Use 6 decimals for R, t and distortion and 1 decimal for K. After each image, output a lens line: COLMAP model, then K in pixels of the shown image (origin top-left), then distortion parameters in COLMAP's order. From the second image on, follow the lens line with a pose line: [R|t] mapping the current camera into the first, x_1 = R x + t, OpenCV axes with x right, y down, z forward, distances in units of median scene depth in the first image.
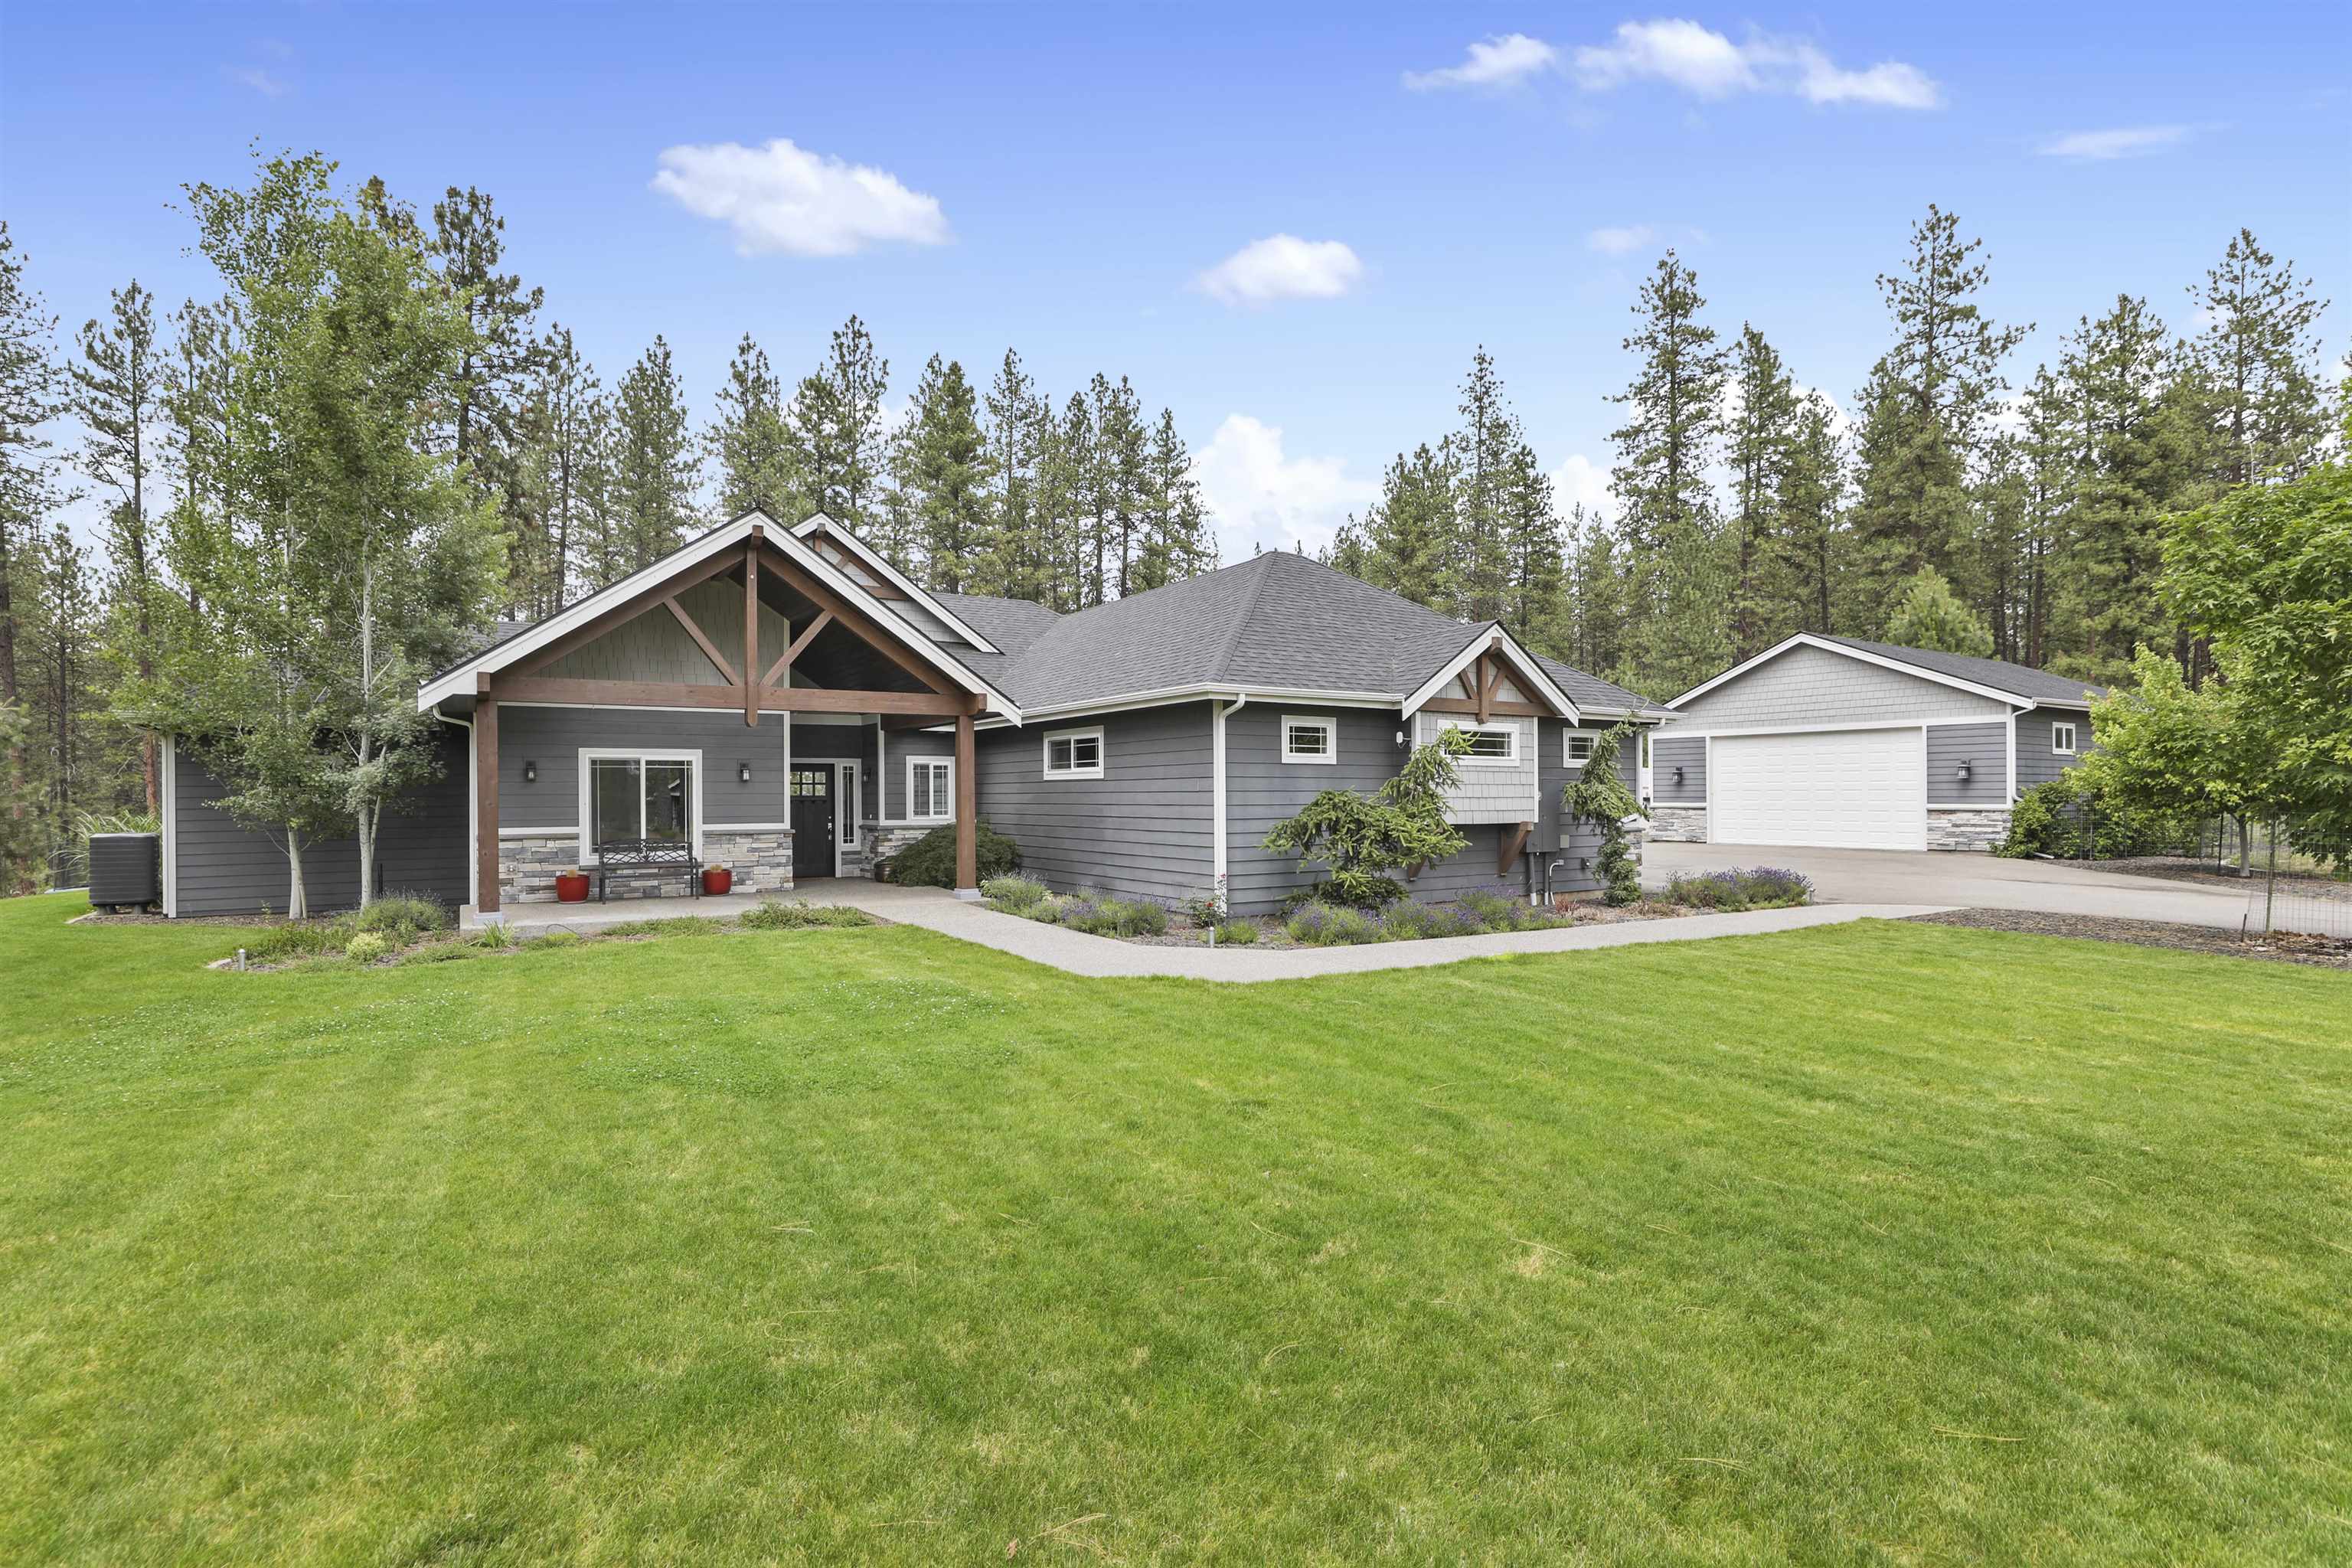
lens RADIAL K [[1147.0, 0, 1176.0], [0, 1147.0, 784.0], [0, 0, 1]] dist [-0.000731, 0.000769]
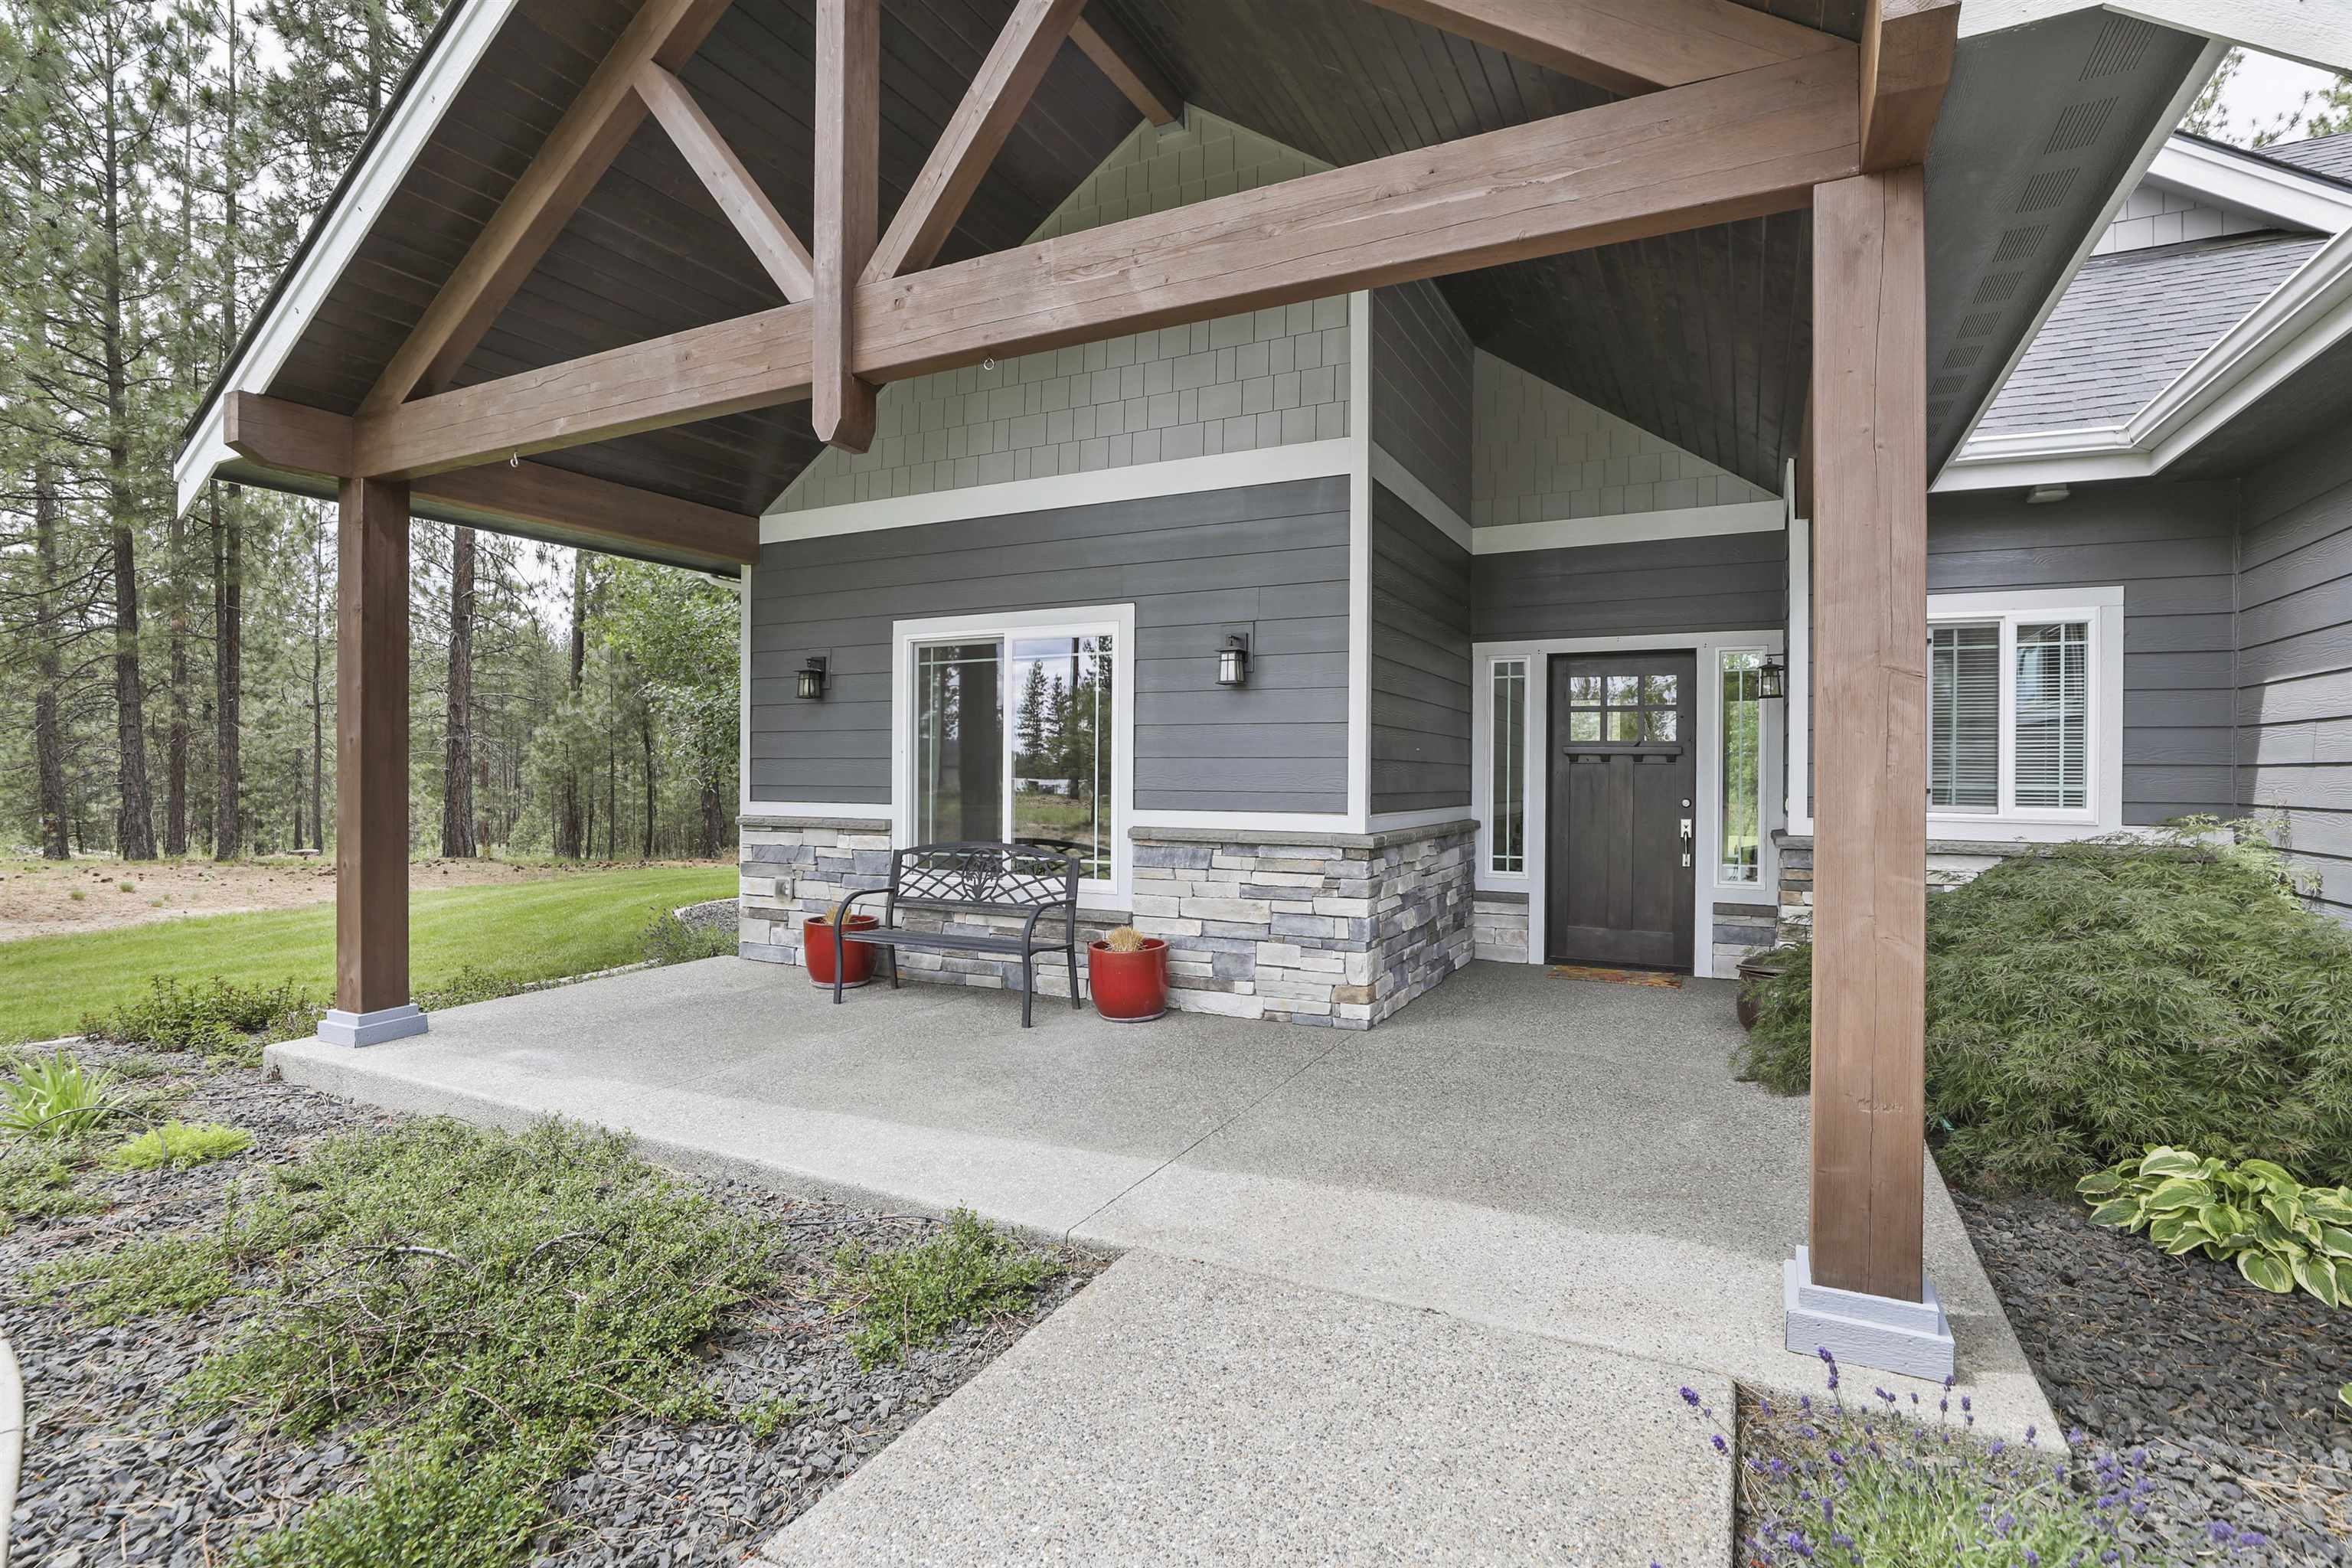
lens RADIAL K [[1147.0, 0, 1176.0], [0, 1147.0, 784.0], [0, 0, 1]] dist [-0.000731, 0.000769]
pose [[0.507542, 0.017805, -0.861443, -0.152363], [-0.001989, 0.999808, 0.019493, 0.032183], [0.861625, -0.008180, 0.507480, 1.343307]]
